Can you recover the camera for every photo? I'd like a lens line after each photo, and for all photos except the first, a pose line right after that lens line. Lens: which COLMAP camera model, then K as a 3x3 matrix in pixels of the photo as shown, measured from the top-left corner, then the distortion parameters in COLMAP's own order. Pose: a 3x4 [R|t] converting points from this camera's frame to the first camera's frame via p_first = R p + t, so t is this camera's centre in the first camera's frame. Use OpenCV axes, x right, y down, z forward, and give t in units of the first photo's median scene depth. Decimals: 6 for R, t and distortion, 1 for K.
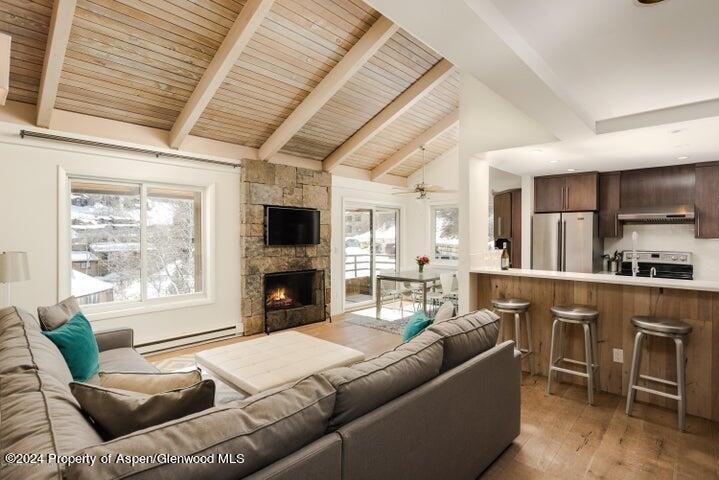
lens RADIAL K [[383.0, 0, 358.4], [0, 383.0, 238.3], [0, 0, 1]] dist [-0.023411, -0.000350]
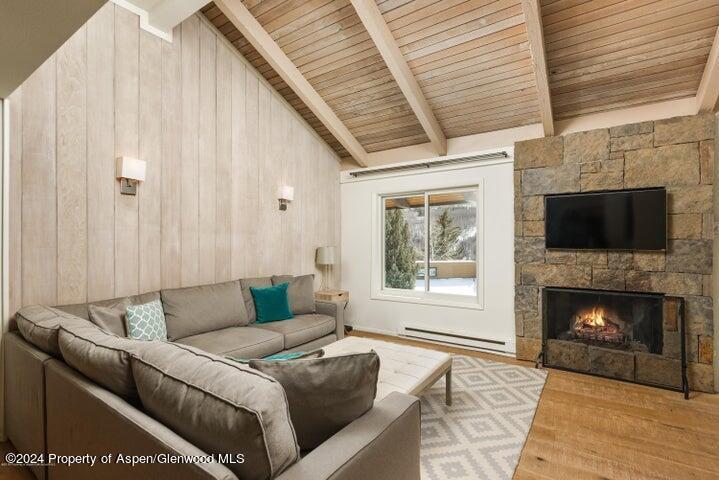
lens RADIAL K [[354.2, 0, 359.6], [0, 354.2, 238.7], [0, 0, 1]] dist [0.000319, 0.001074]
pose [[0.111272, -0.014630, -0.993682, 0.407512], [-0.006454, 0.999860, -0.015444, 0.013025], [0.993769, 0.008132, 0.111162, 0.565101]]
